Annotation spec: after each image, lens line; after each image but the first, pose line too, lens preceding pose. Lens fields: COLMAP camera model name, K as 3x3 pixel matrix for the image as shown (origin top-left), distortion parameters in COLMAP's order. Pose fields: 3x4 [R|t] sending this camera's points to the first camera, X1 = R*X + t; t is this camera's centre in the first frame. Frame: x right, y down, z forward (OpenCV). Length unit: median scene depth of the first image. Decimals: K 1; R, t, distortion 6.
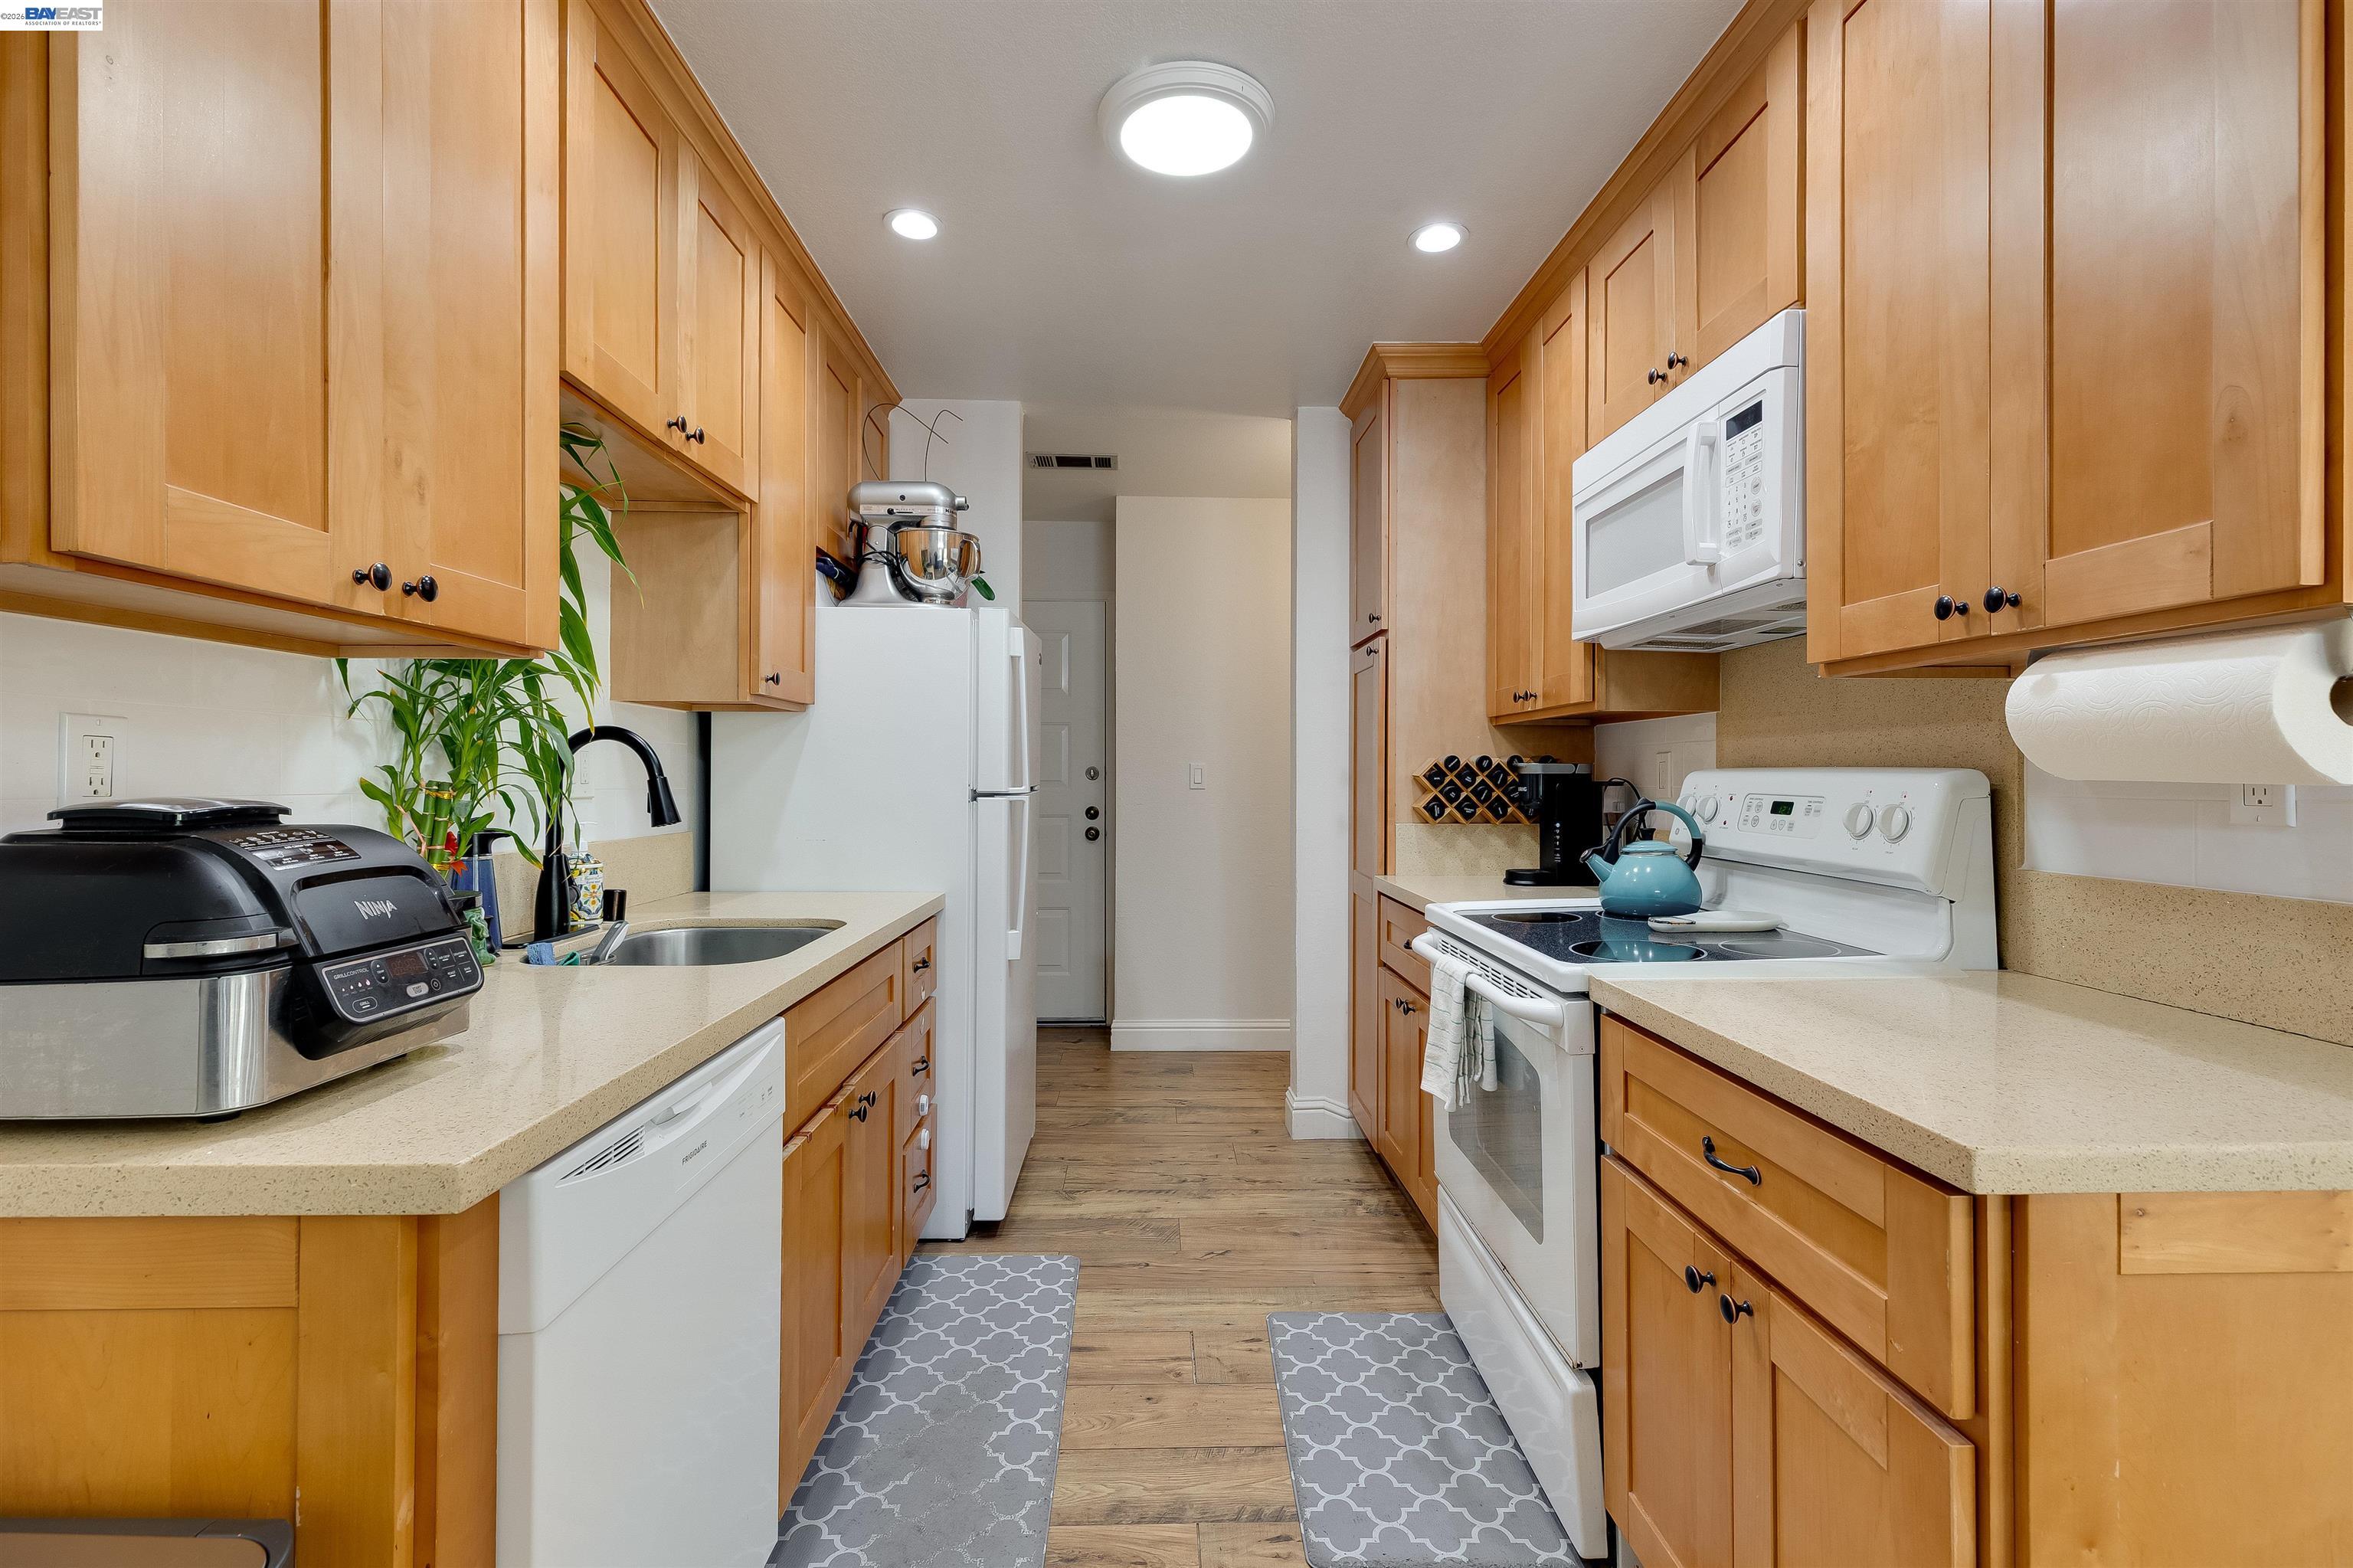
lens RADIAL K [[1024.4, 0, 1170.7], [0, 1024.4, 775.4], [0, 0, 1]] dist [0.005022, -0.000562]
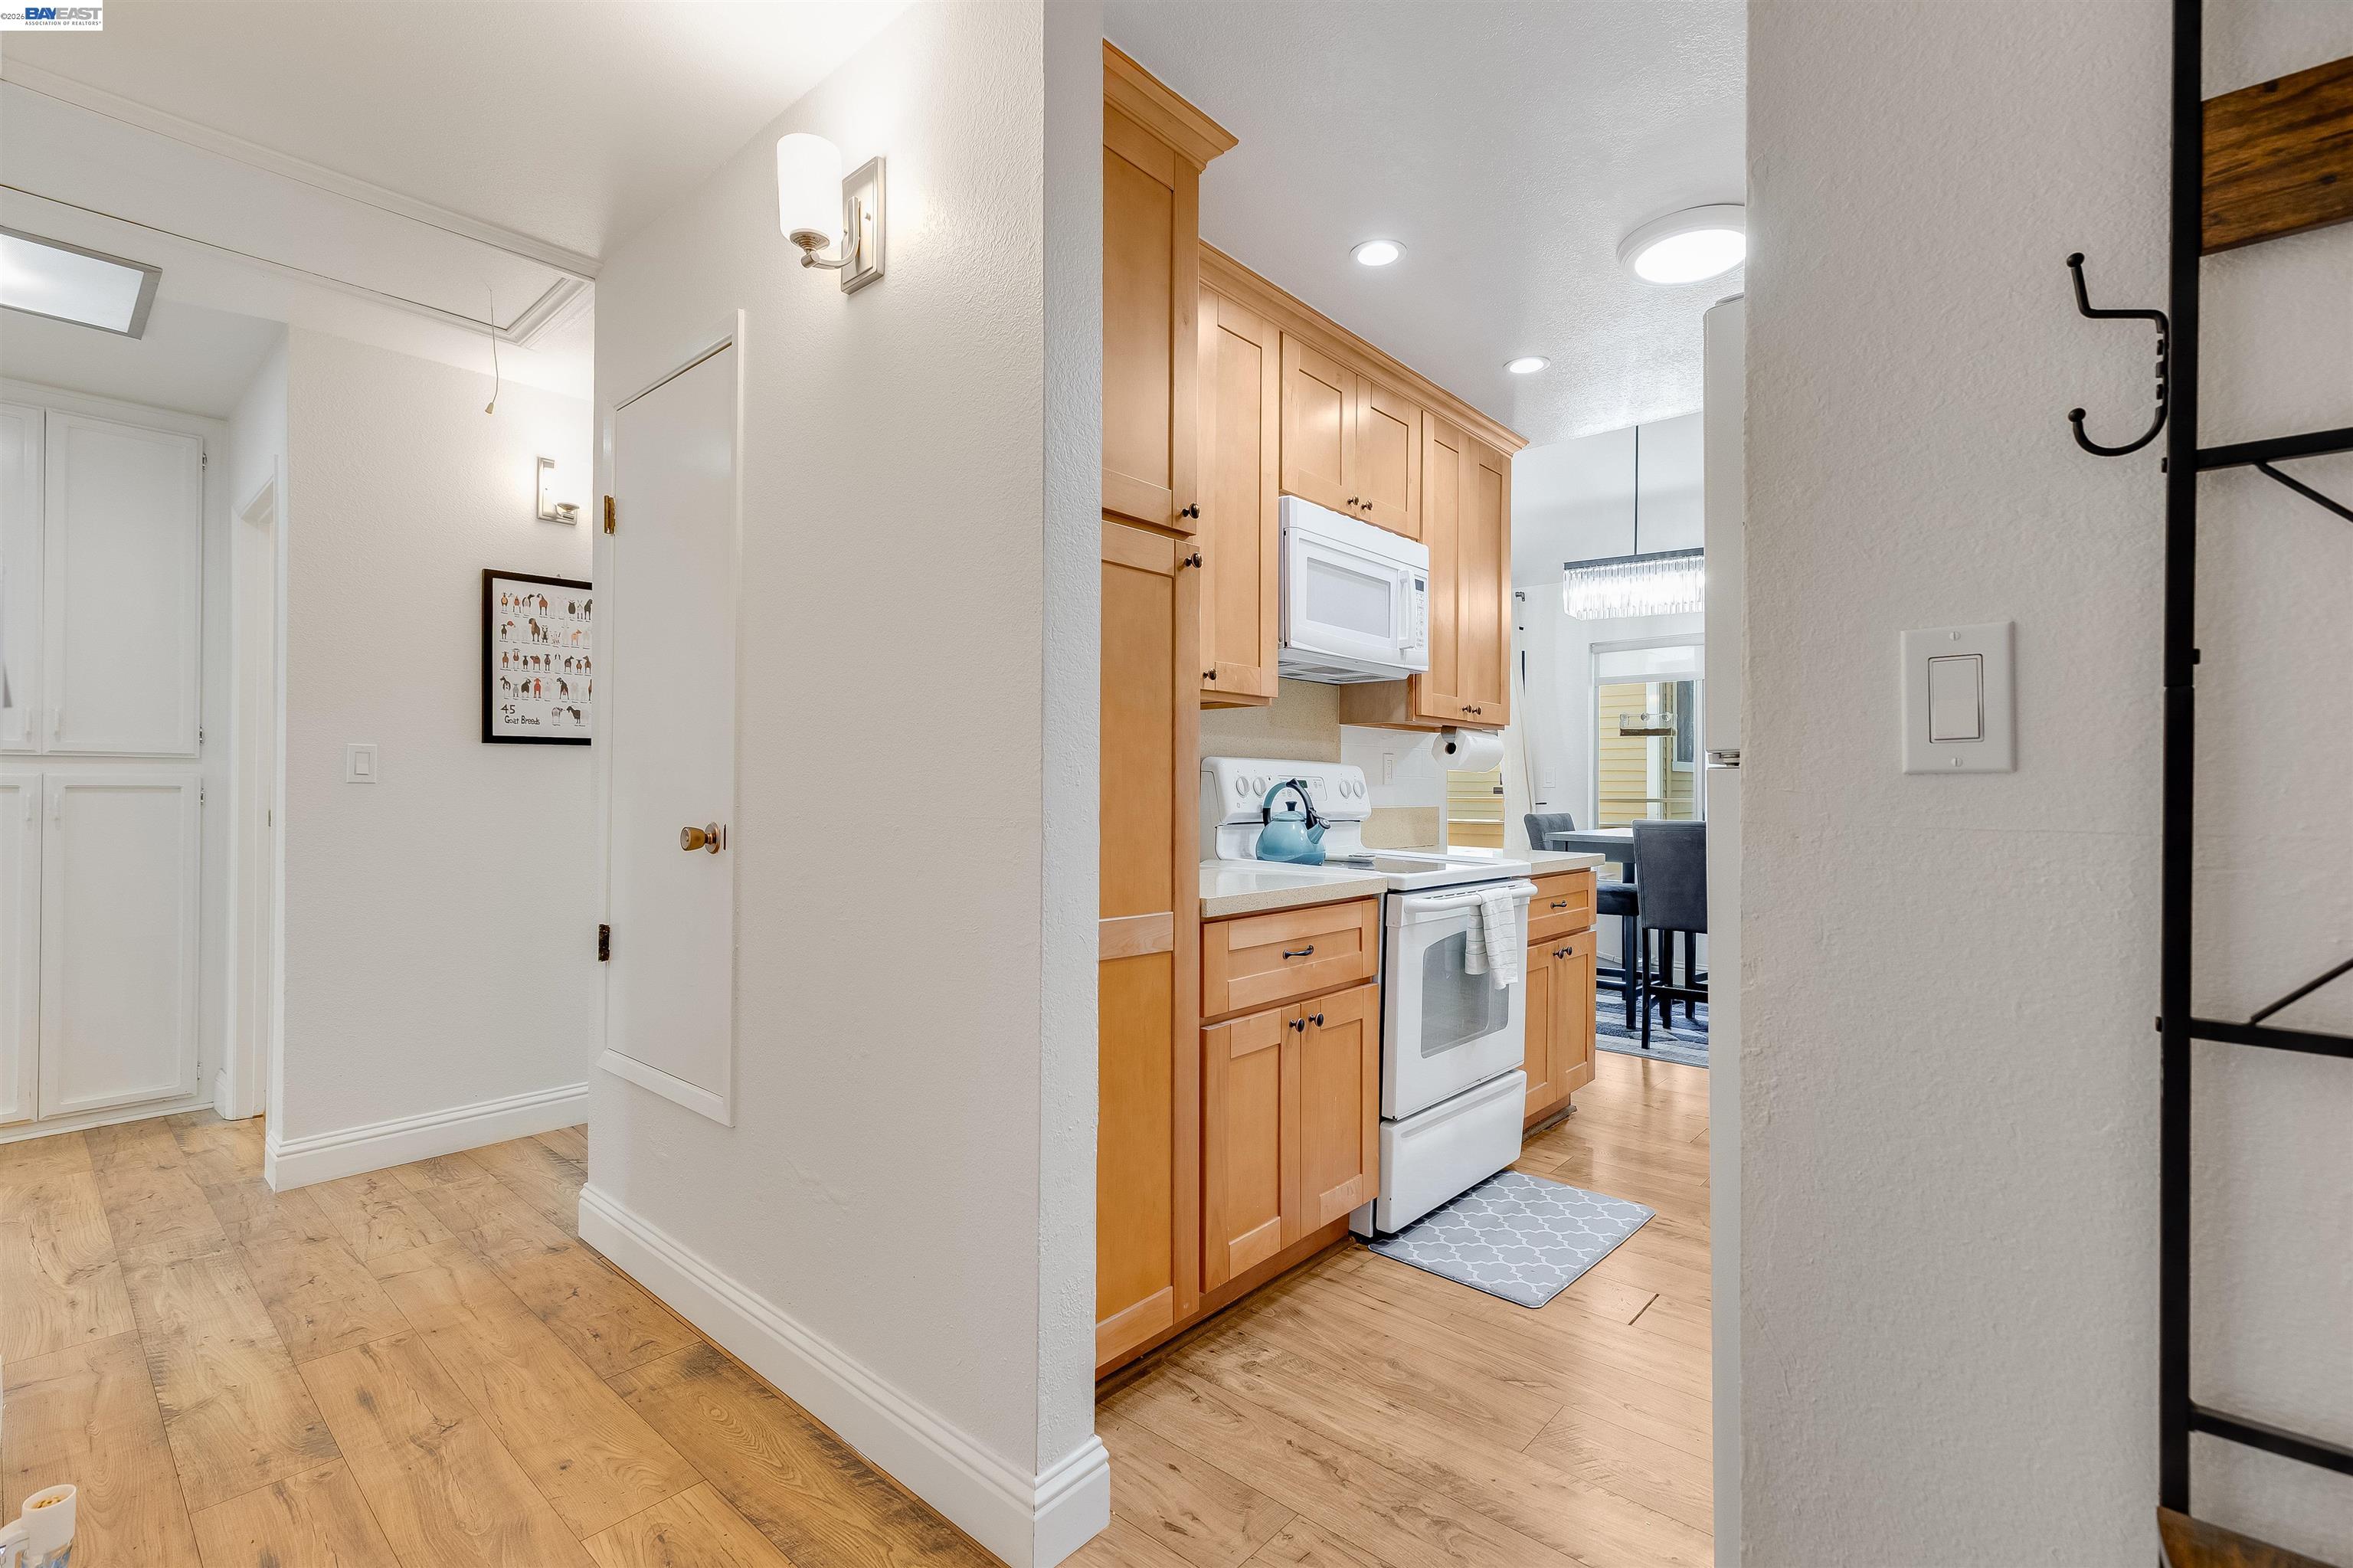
lens RADIAL K [[1060.5, 0, 1178.2], [0, 1060.5, 777.9], [0, 0, 1]] dist [0.000966, -0.000256]
pose [[-0.734971, 0.001837, 0.678097, -0.331211], [-0.007850, 0.999906, -0.011217, 0.034263], [-0.678054, -0.013568, -0.734887, 1.928642]]
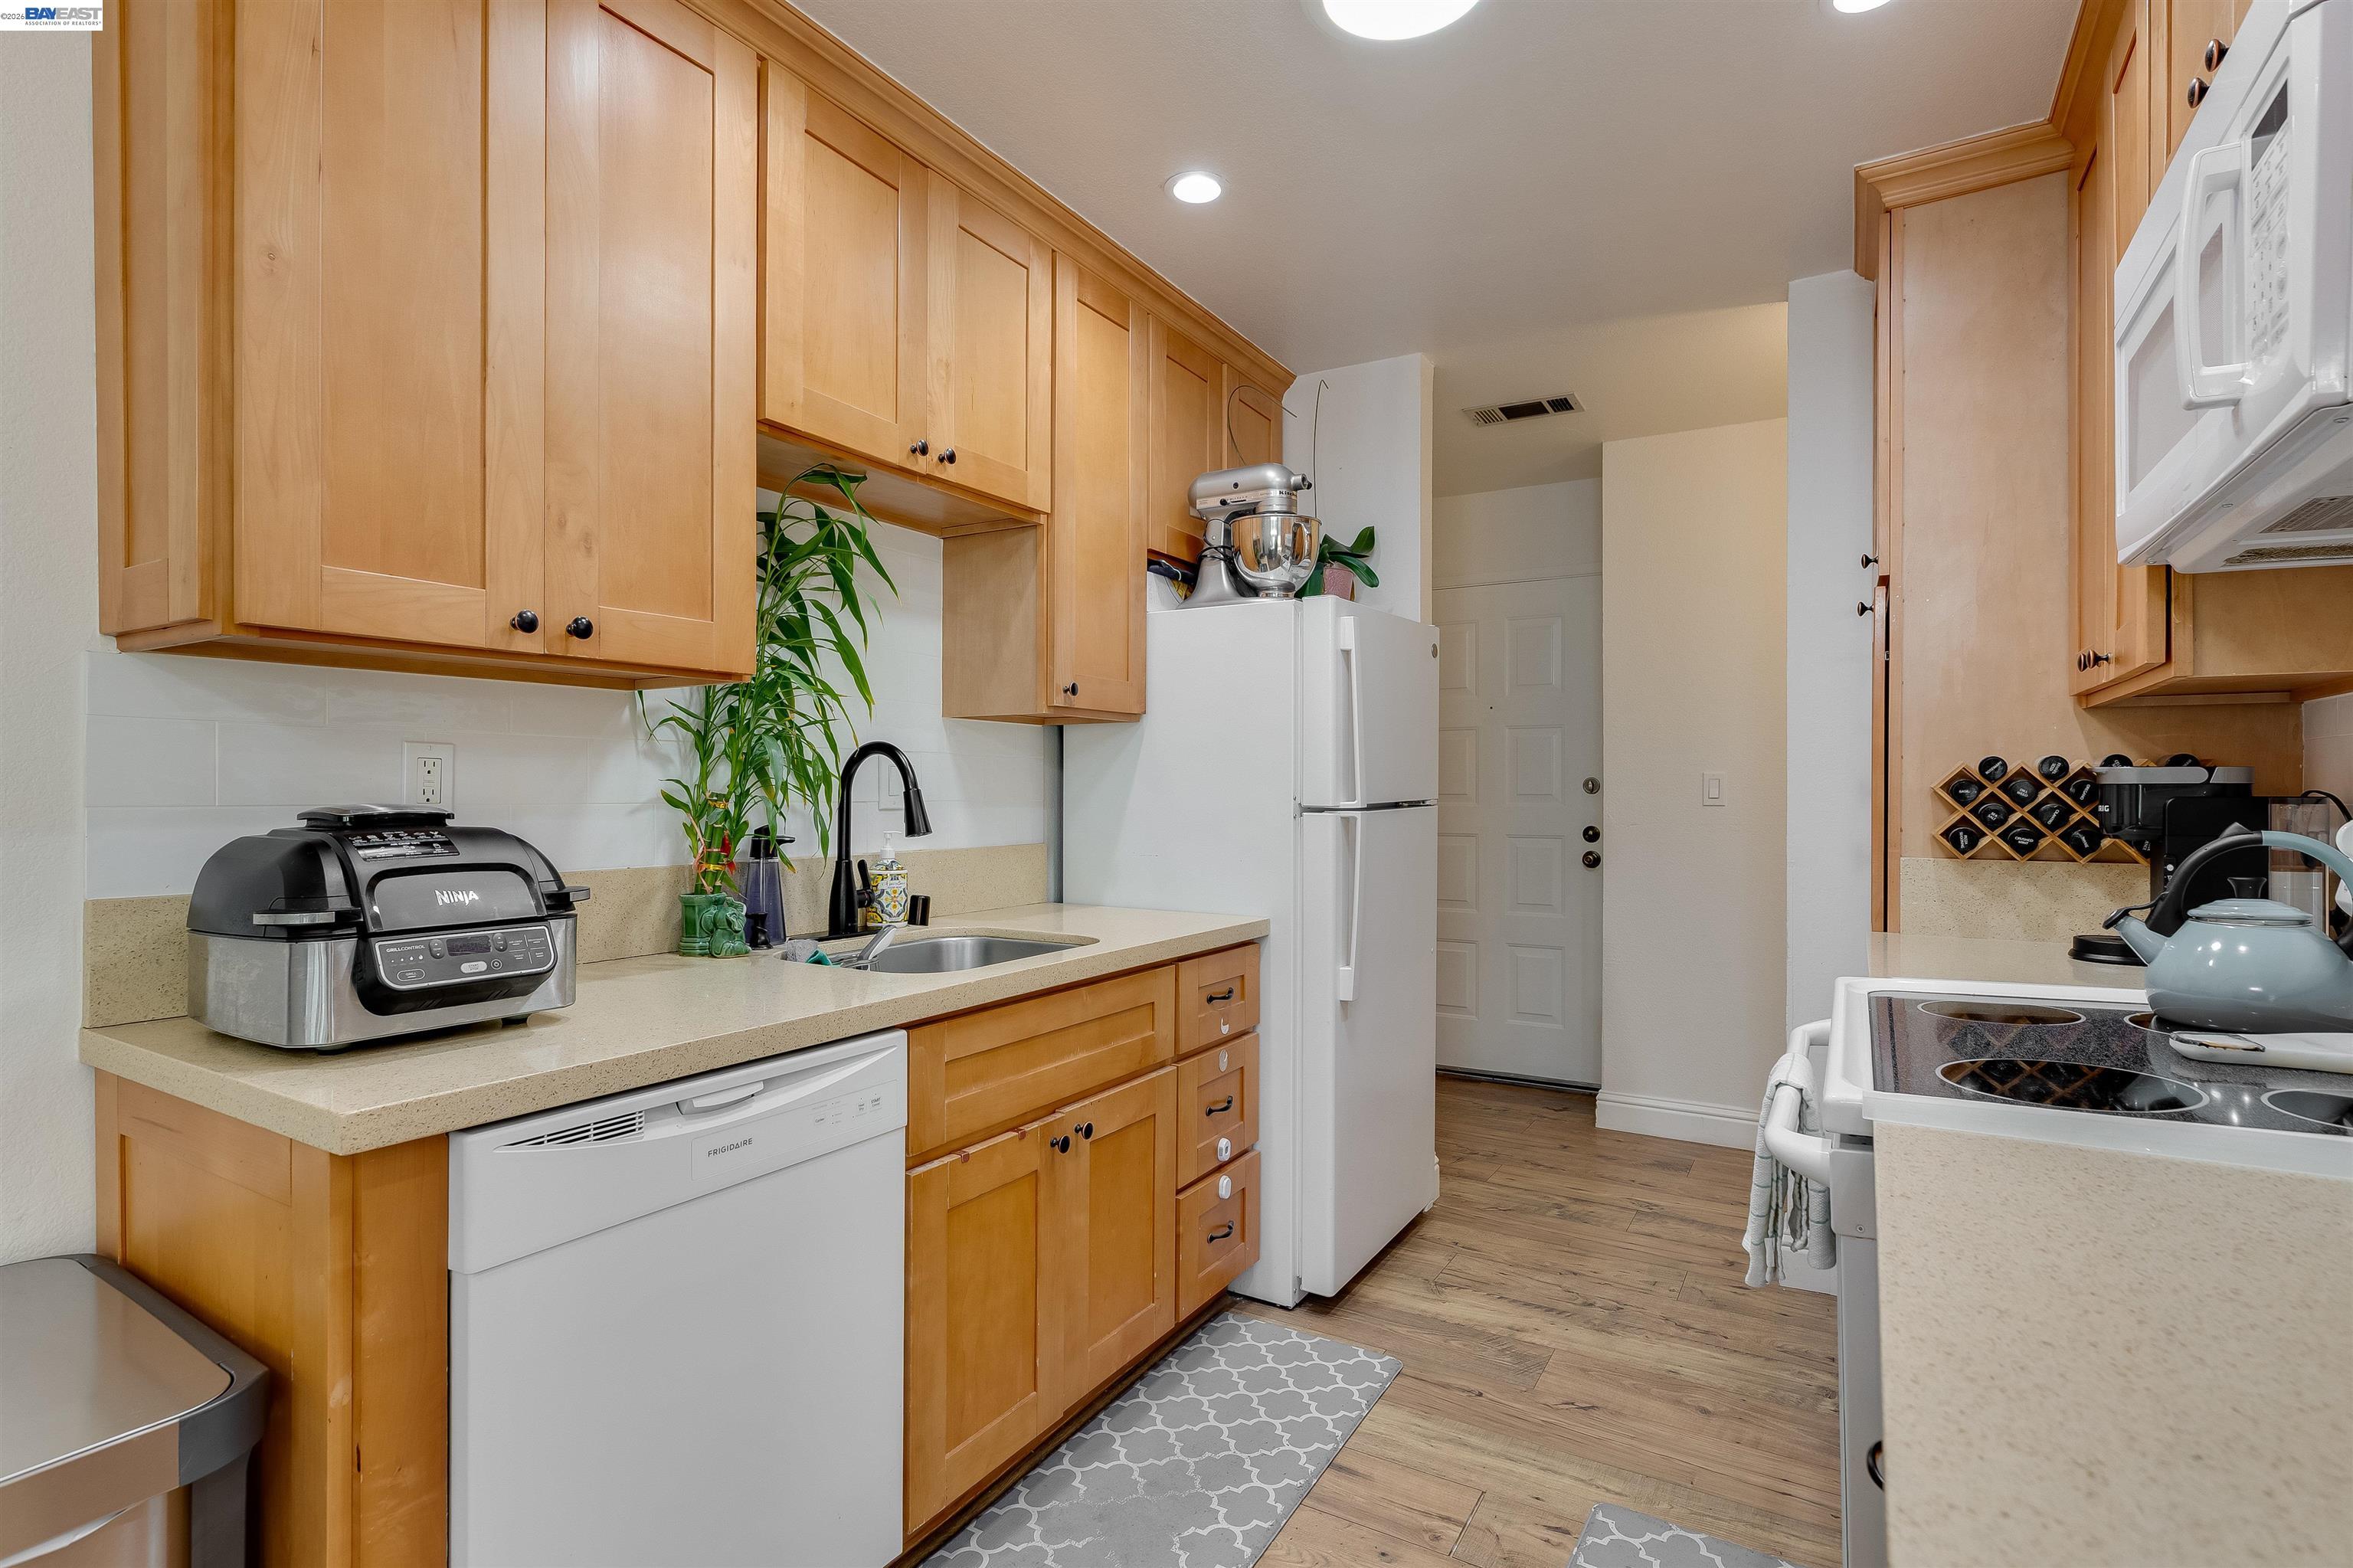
lens RADIAL K [[1129.1, 0, 1184.3], [0, 1129.1, 789.2], [0, 0, 1]] dist [-0.001480, 0.000088]
pose [[0.848165, -0.000699, -0.529732, 0.268342], [0.000828, 1.000000, 0.000007, 0.001399], [0.529732, -0.000444, 0.848165, 0.133774]]
